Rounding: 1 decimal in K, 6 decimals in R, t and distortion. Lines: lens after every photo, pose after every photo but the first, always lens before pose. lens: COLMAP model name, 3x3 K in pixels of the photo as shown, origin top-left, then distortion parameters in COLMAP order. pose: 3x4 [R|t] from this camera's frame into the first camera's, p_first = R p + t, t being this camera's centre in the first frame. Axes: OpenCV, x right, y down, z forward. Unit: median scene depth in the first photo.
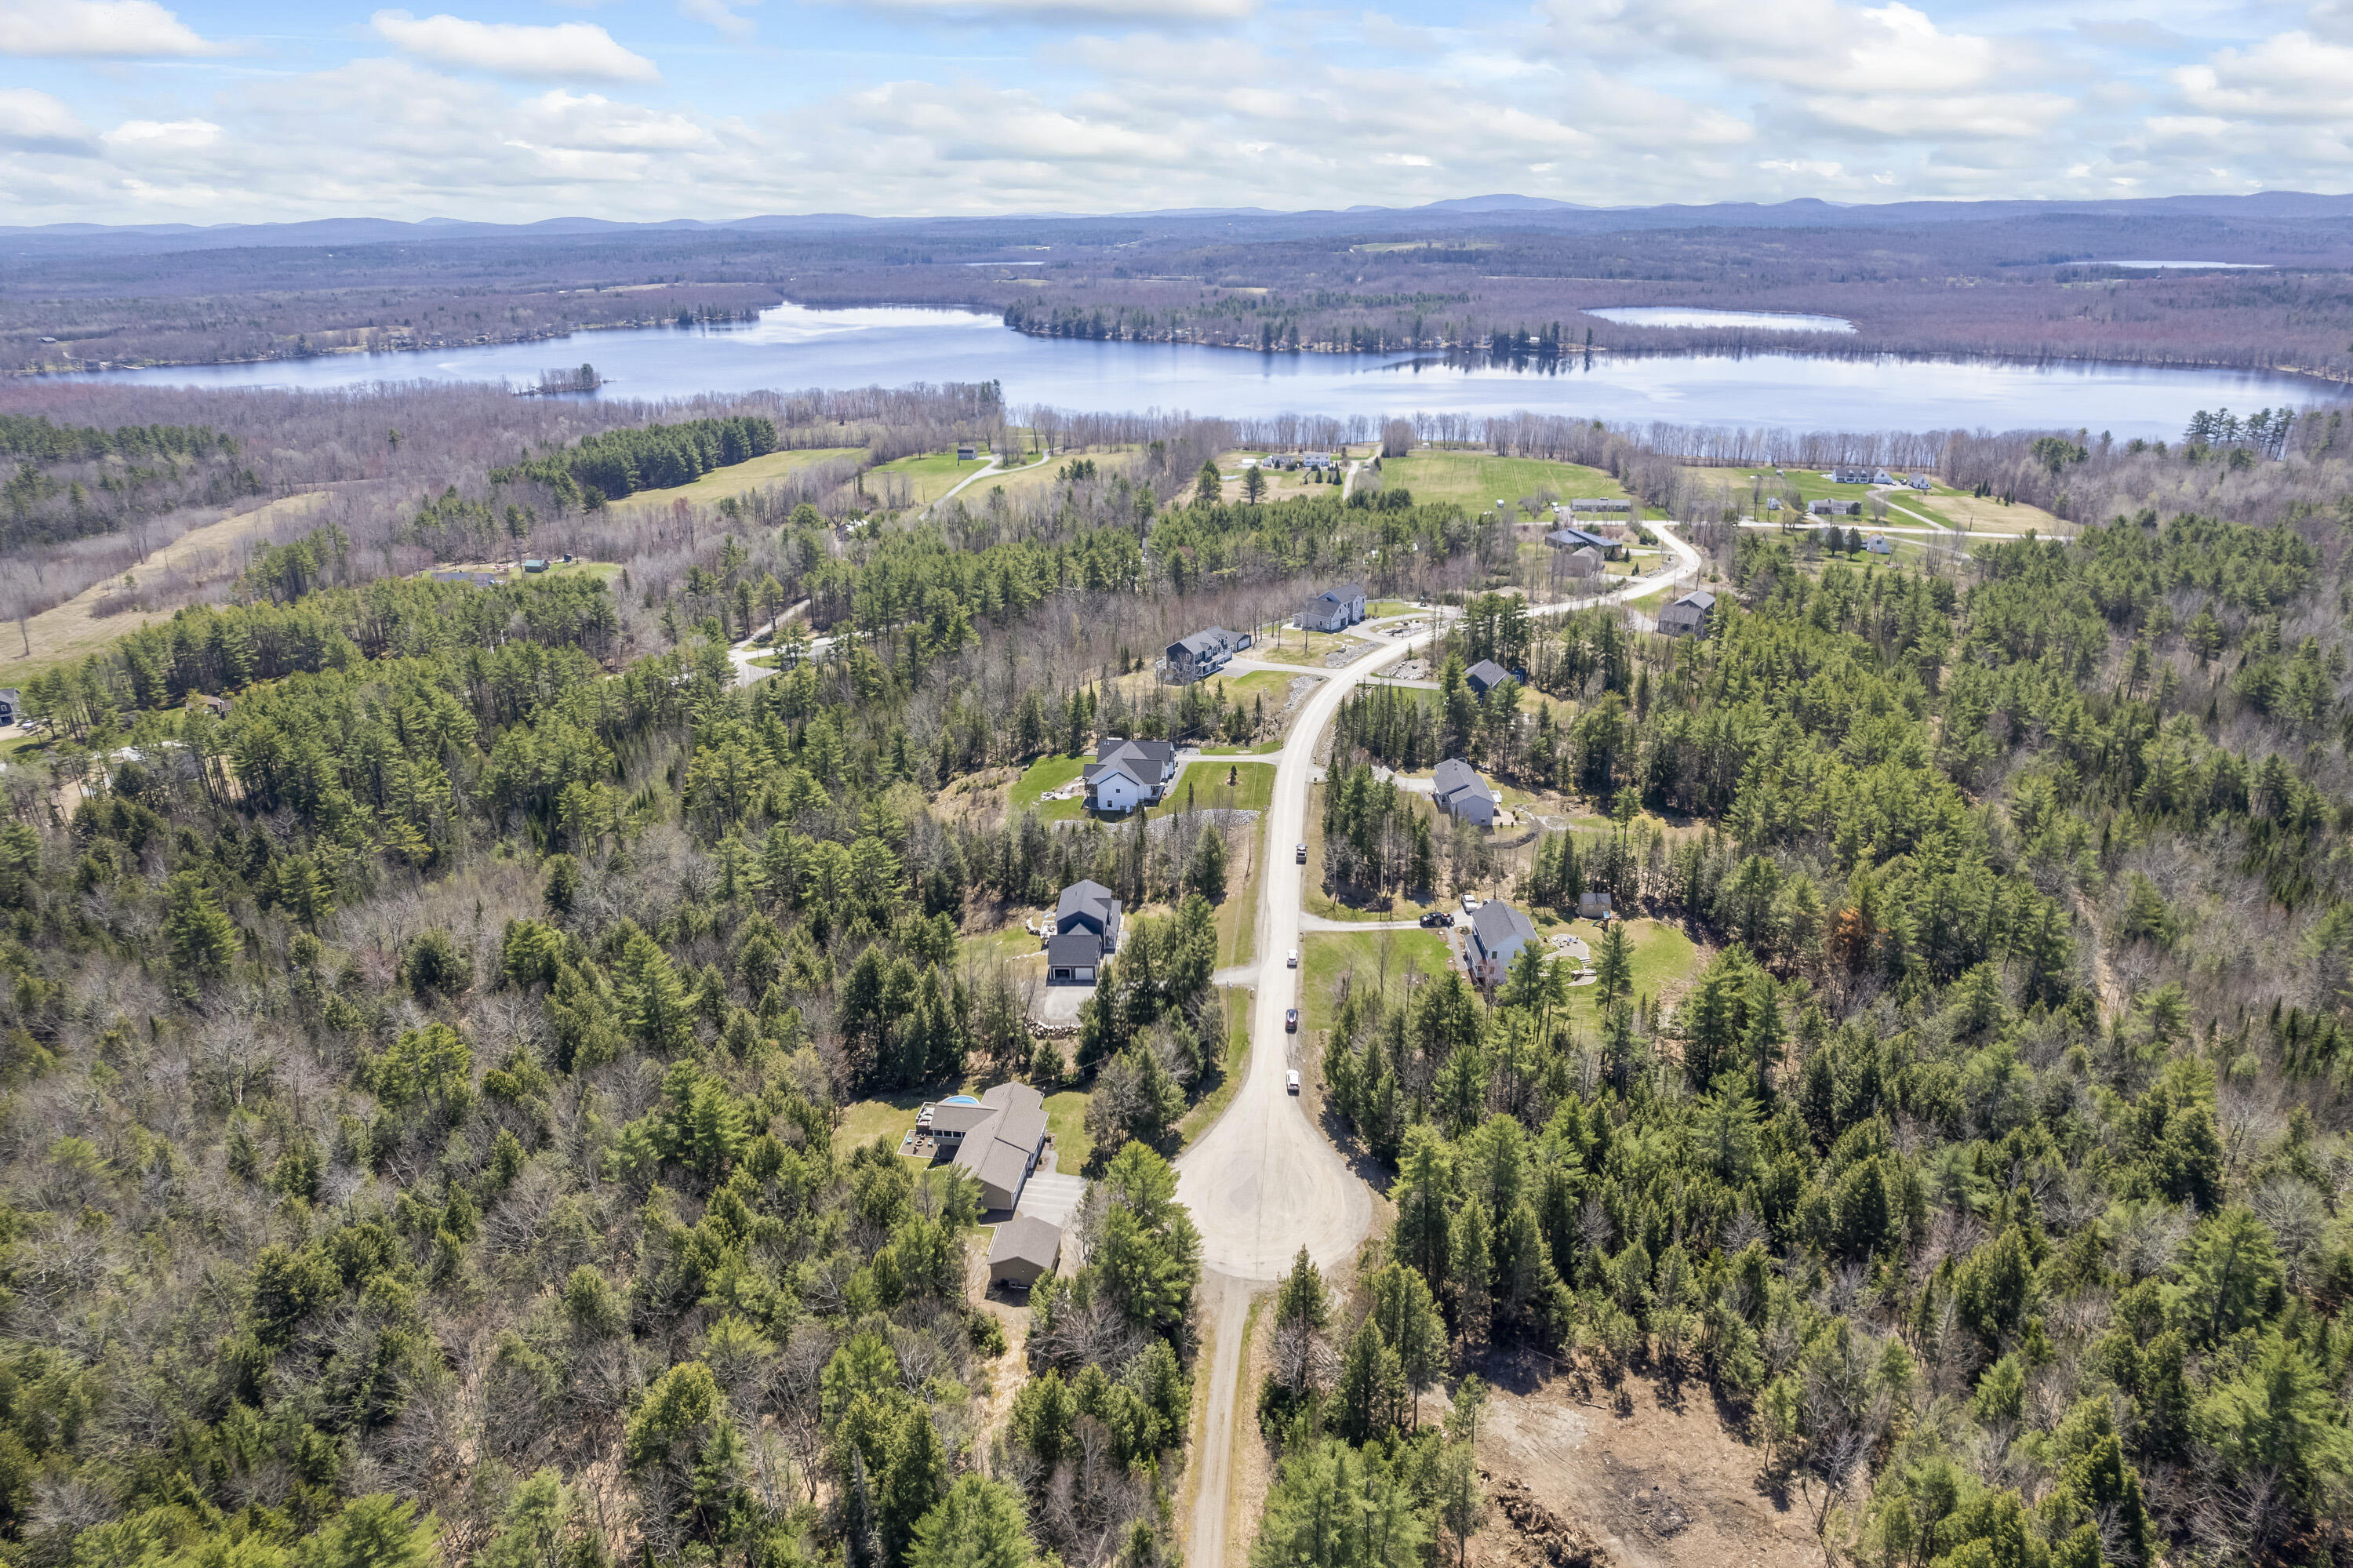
lens RADIAL K [[1548.9, 0, 1179.2], [0, 1548.9, 846.3], [0, 0, 1]] dist [-0.052066, 0.000171]
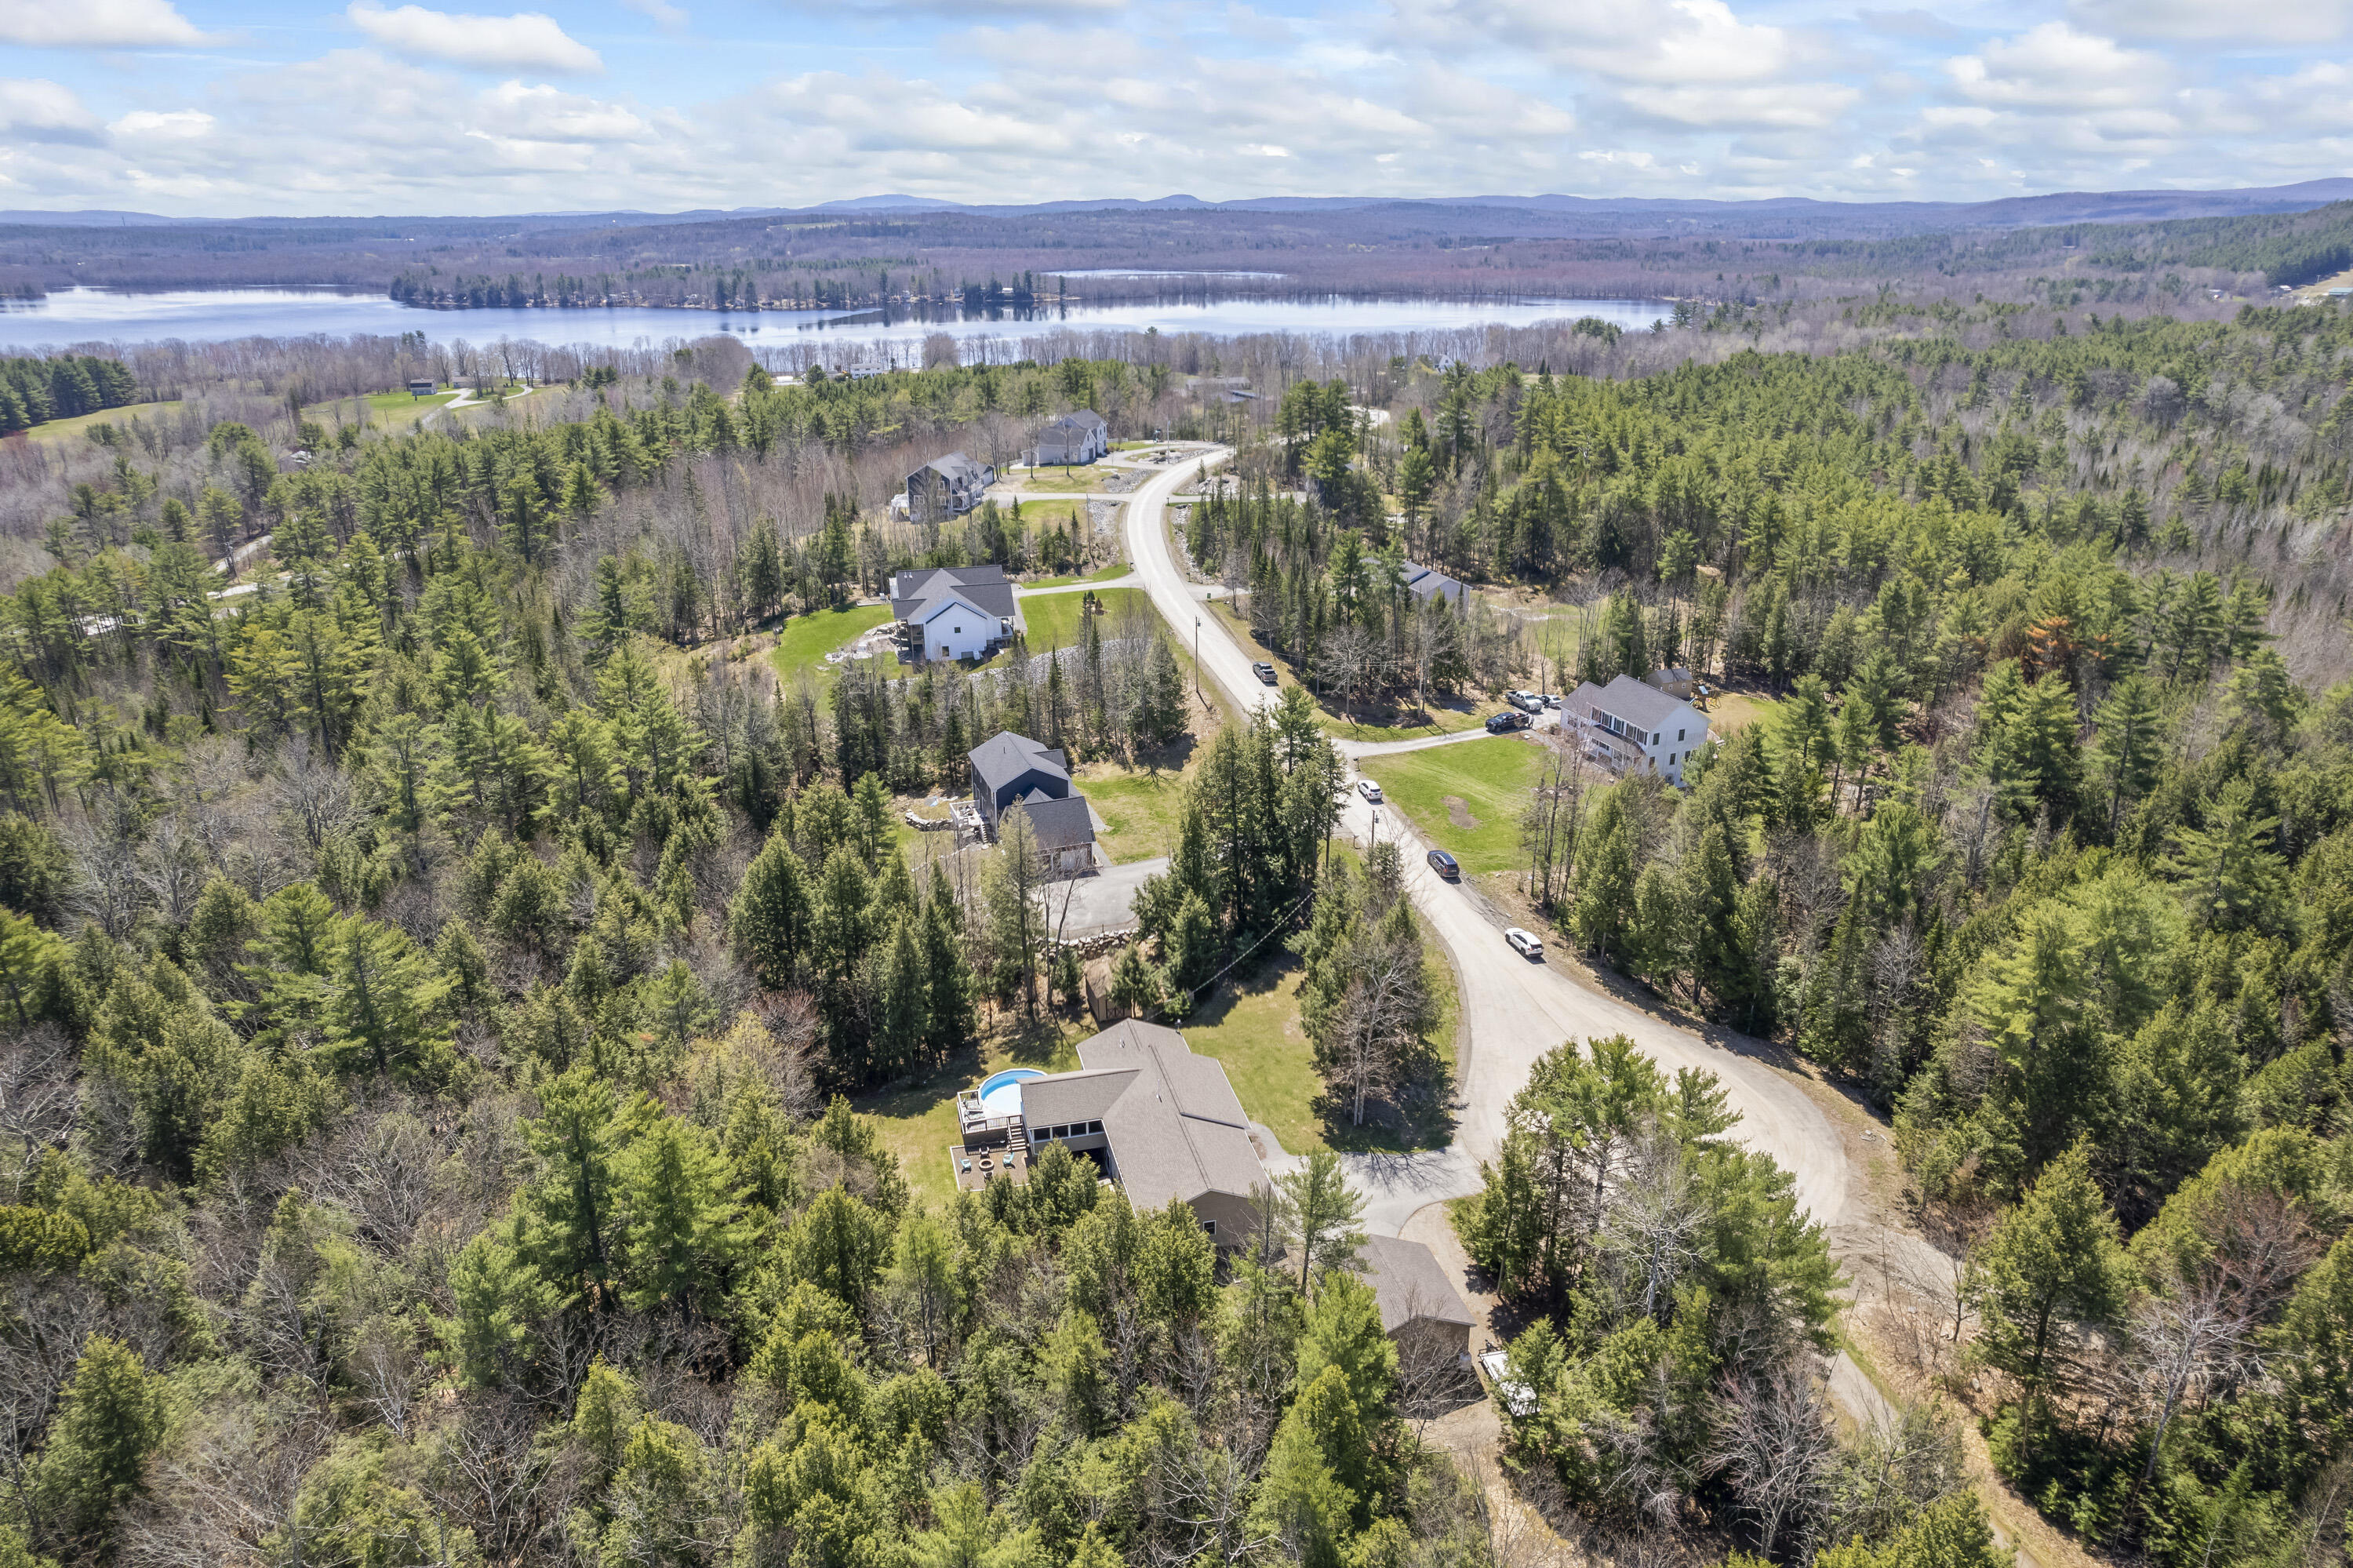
lens RADIAL K [[1499.2, 0, 1176.5], [0, 1499.2, 784.0], [0, 0, 1]] dist [-0.072221, 0.061278]
pose [[0.920197, -0.121138, 0.372240, -0.228635], [0.139364, 0.989989, -0.022344, 0.067054], [-0.365807, 0.072437, 0.927868, 0.395990]]
